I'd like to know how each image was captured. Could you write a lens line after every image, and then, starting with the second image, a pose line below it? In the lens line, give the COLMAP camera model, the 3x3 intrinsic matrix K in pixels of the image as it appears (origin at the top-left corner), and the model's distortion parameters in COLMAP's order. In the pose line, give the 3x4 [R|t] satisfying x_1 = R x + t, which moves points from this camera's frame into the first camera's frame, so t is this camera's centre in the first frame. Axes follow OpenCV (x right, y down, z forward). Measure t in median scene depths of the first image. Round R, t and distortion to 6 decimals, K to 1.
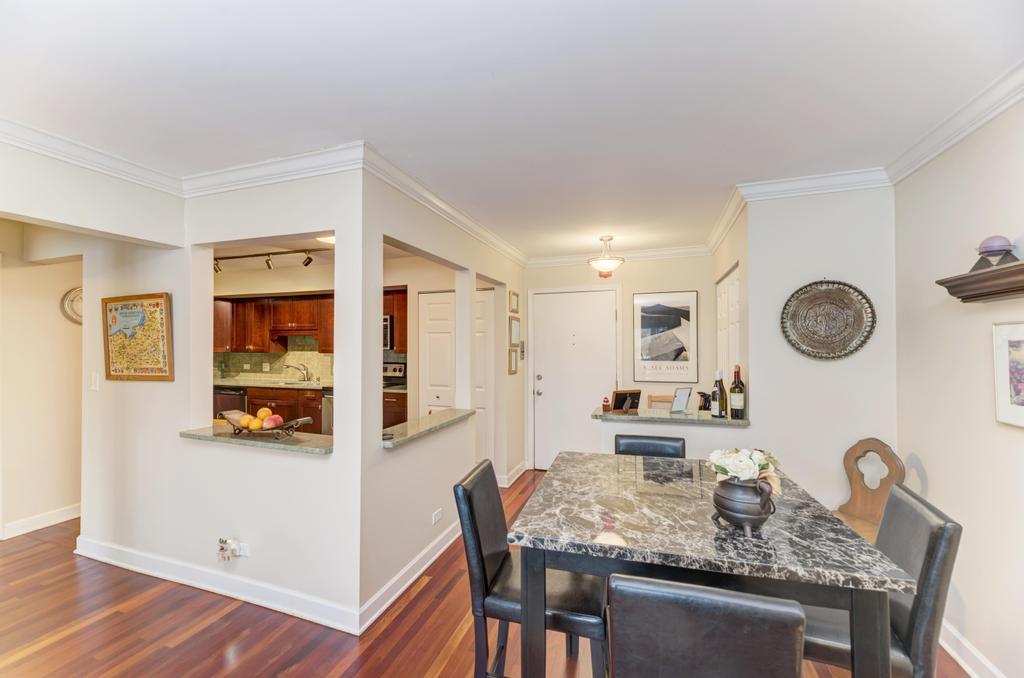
lens RADIAL K [[409.0, 0, 508.2], [0, 409.0, 339.0], [0, 0, 1]] dist [-0.000006, 0.000102]
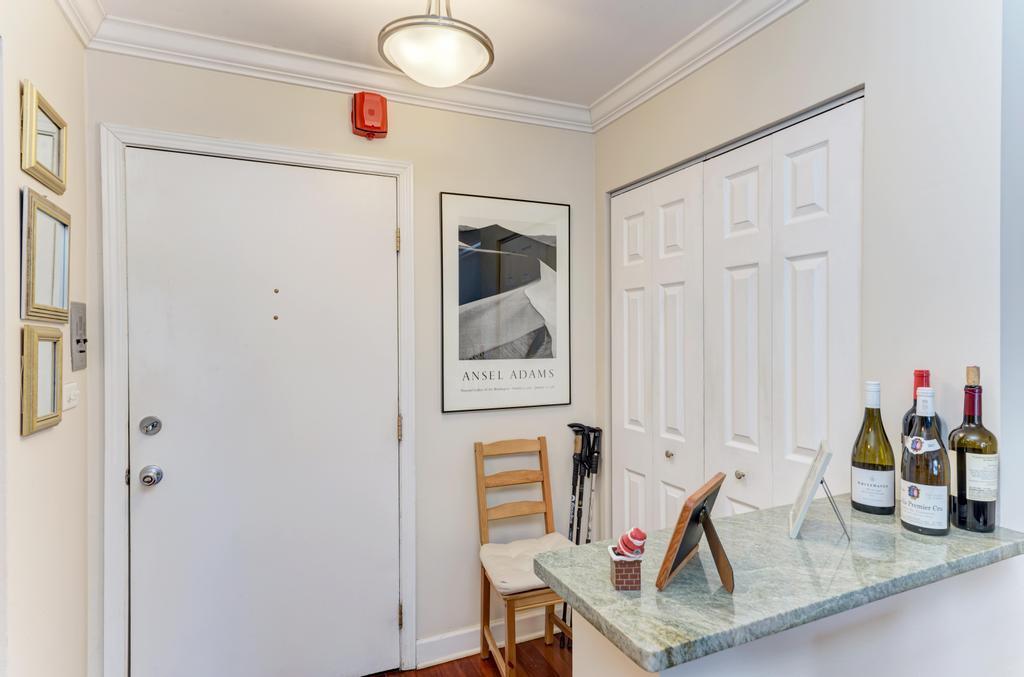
lens RADIAL K [[558.4, 0, 512.0], [0, 558.4, 338.5], [0, 0, 1]] dist [0.028644, 0.000383]
pose [[0.729889, -0.002600, 0.683561, -0.016096], [-0.004563, 0.999952, 0.008676, 0.026505], [-0.683551, -0.009451, 0.729842, 0.565353]]
